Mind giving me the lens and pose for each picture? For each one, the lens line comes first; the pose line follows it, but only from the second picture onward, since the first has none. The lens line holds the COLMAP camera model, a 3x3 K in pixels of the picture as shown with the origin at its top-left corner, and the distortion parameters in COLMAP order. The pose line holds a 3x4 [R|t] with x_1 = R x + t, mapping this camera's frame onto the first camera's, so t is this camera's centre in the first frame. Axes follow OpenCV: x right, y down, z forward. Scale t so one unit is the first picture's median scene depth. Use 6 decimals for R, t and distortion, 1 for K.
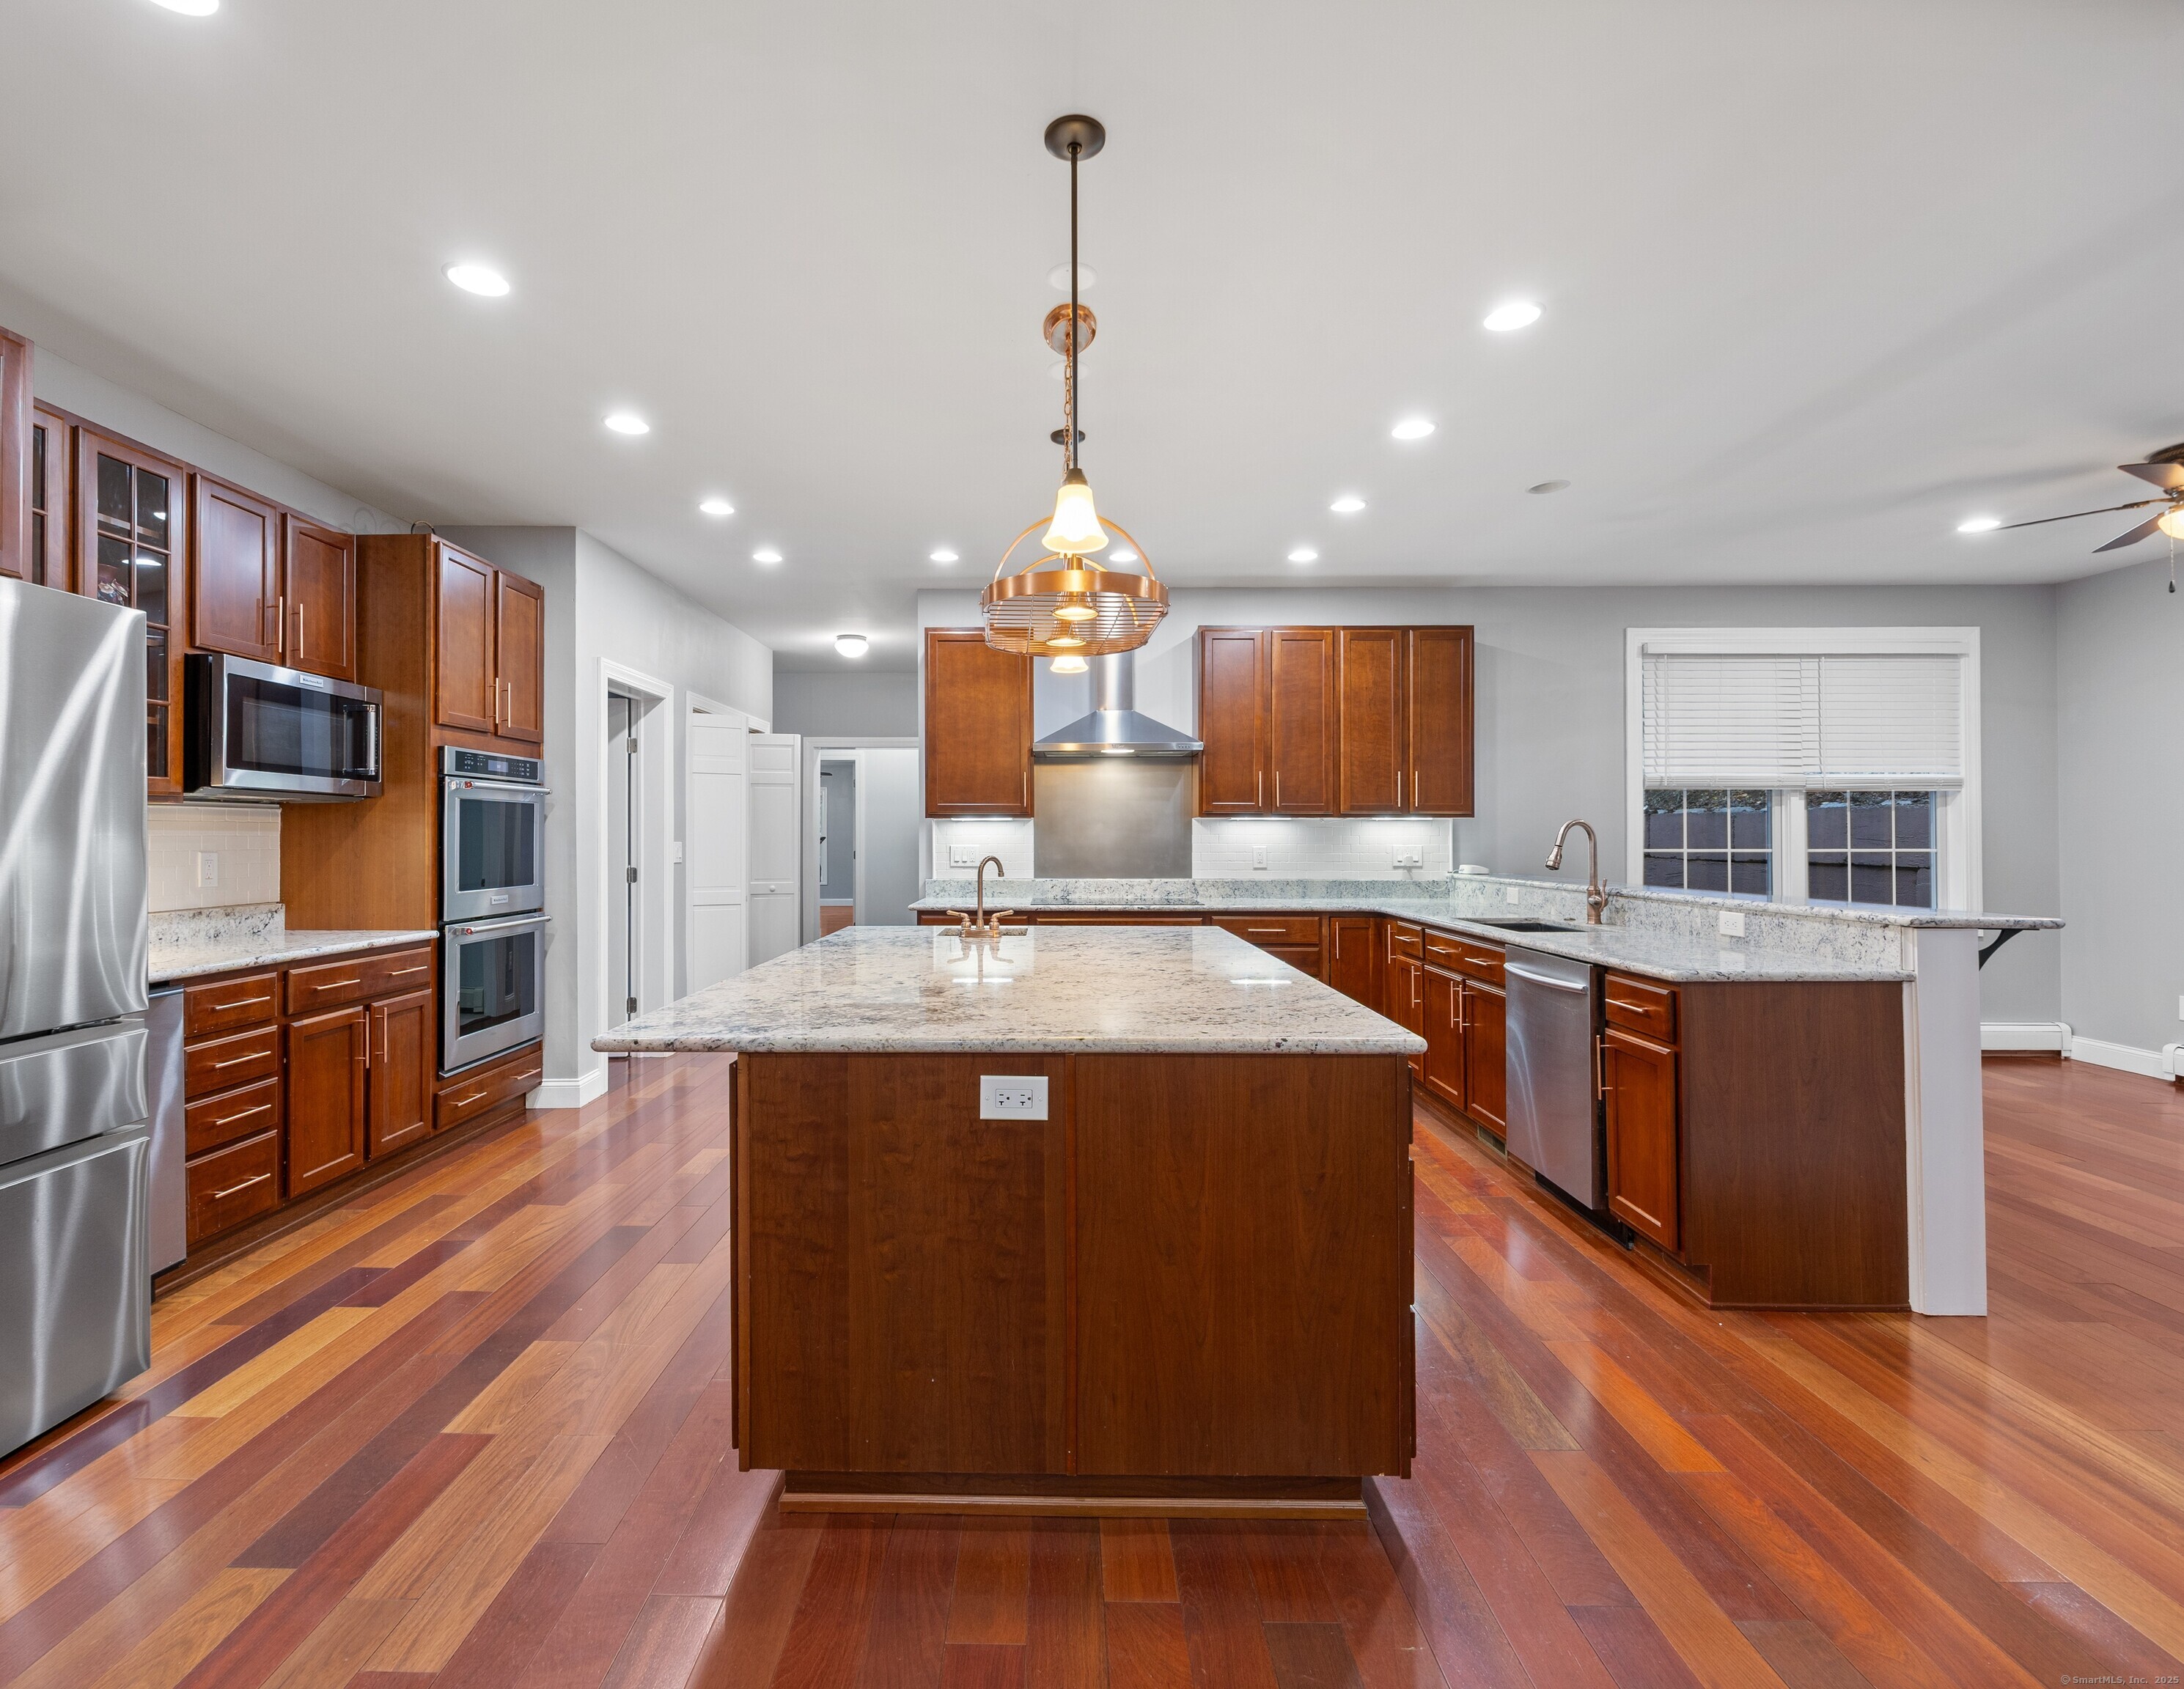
lens RADIAL K [[950.3, 0, 1071.8], [0, 950.3, 821.3], [0, 0, 1]] dist [0.000306, 0.000350]
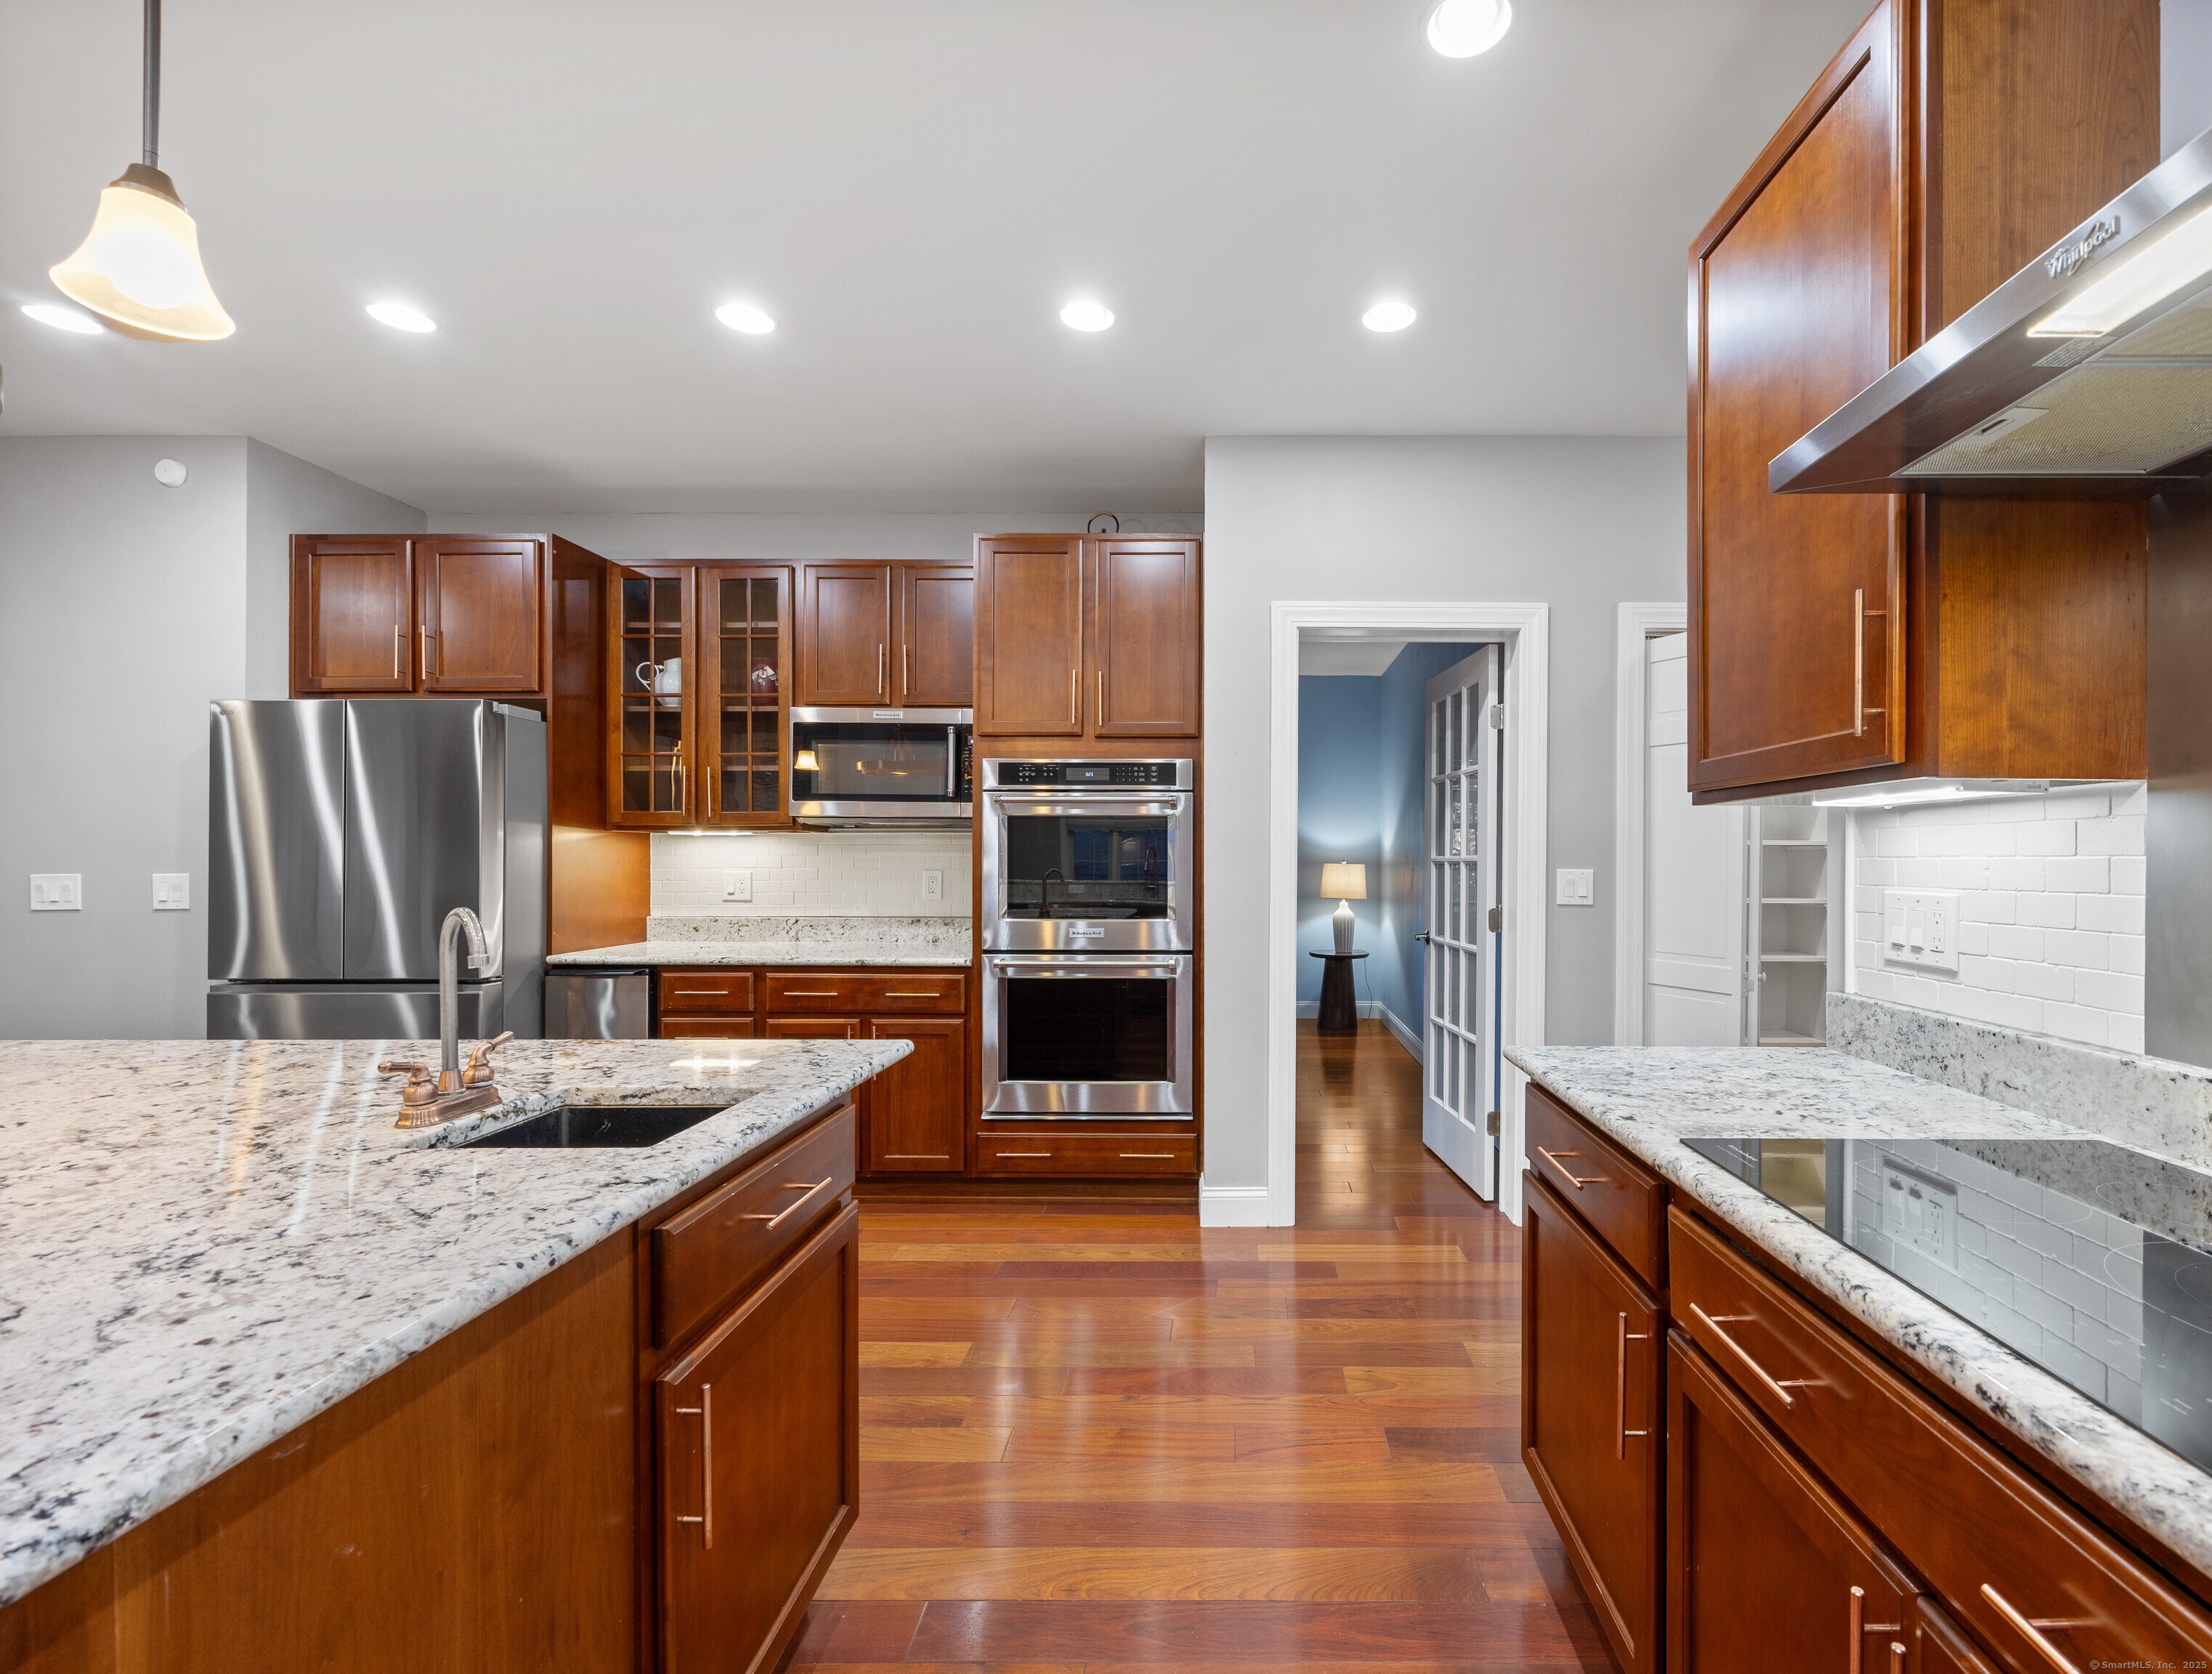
lens RADIAL K [[977.1, 0, 1215.3], [0, 977.1, 861.7], [0, 0, 1]] dist [-0.003486, -0.000036]
pose [[0.004217, 0.003535, -0.999985, 0.197499], [0.011244, 0.999930, 0.003582, 0.013303], [0.999928, -0.011259, 0.004177, 0.843950]]
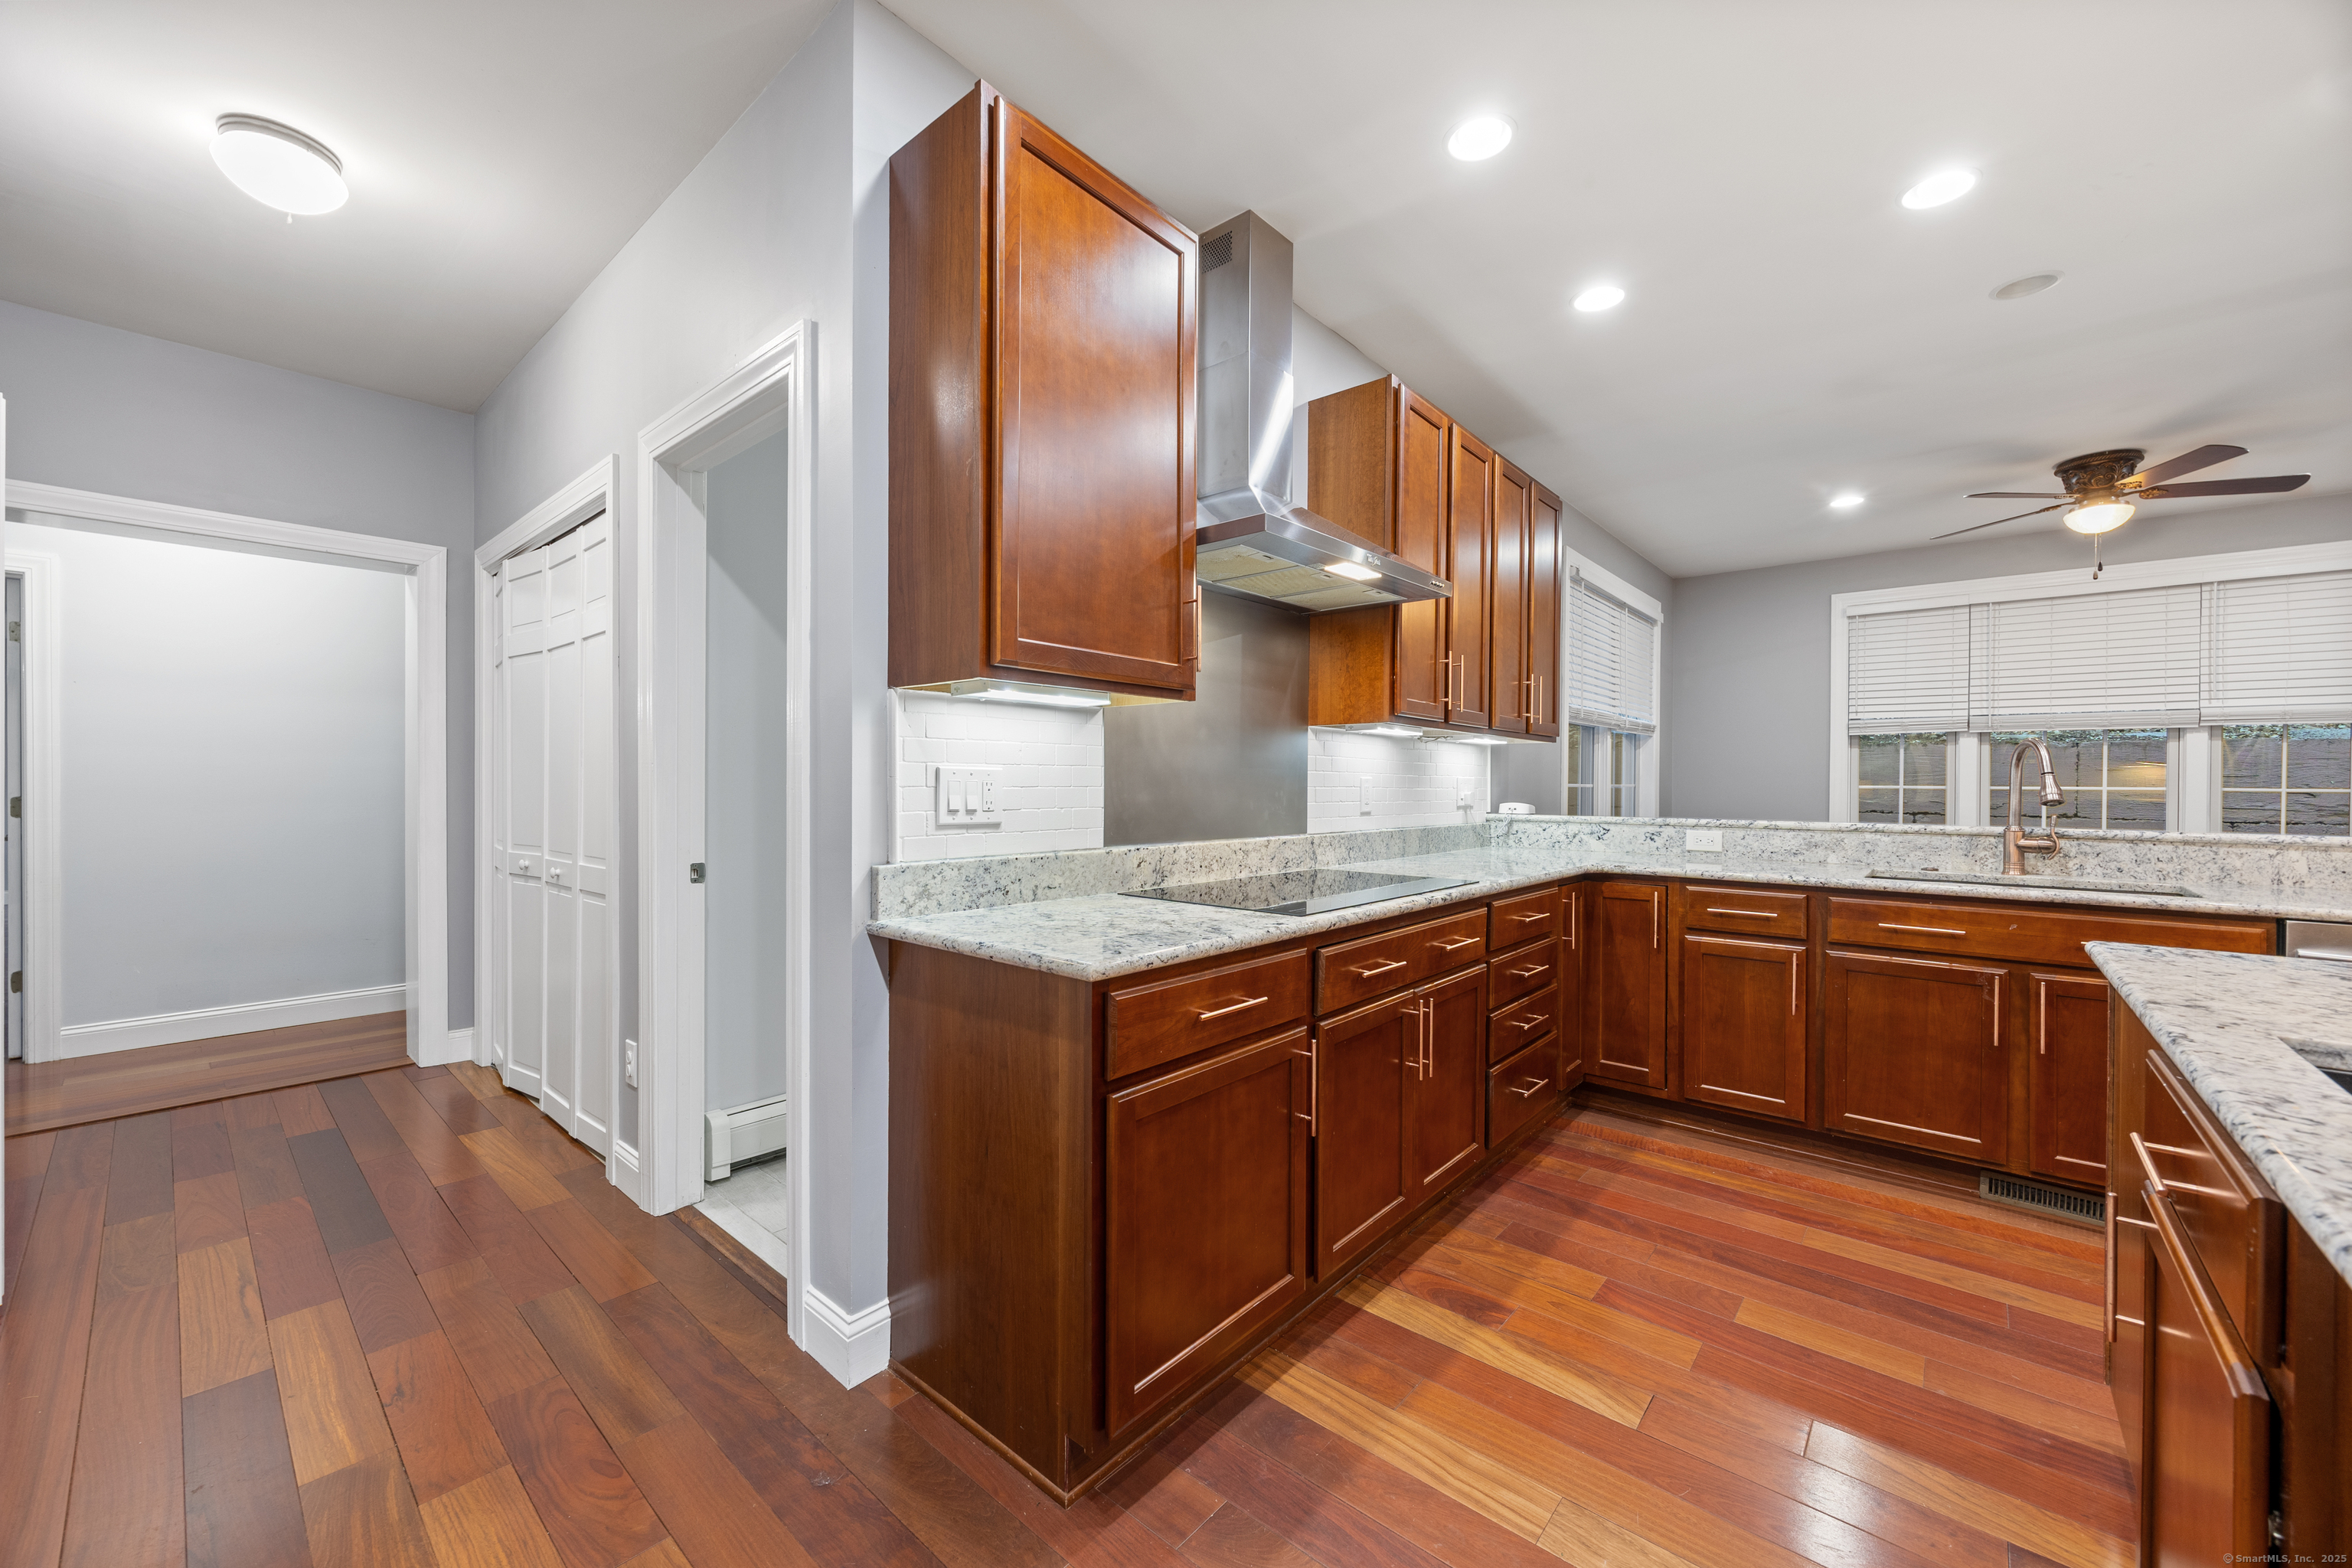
lens RADIAL K [[900.0, 0, 1178.0], [0, 900.0, 788.6], [0, 0, 1]] dist [-0.000331, 0.000401]
pose [[0.648243, -0.001552, 0.761432, -0.352224], [-0.018011, 0.999687, 0.017371, 0.027835], [-0.761220, -0.024975, 0.648012, 0.764447]]
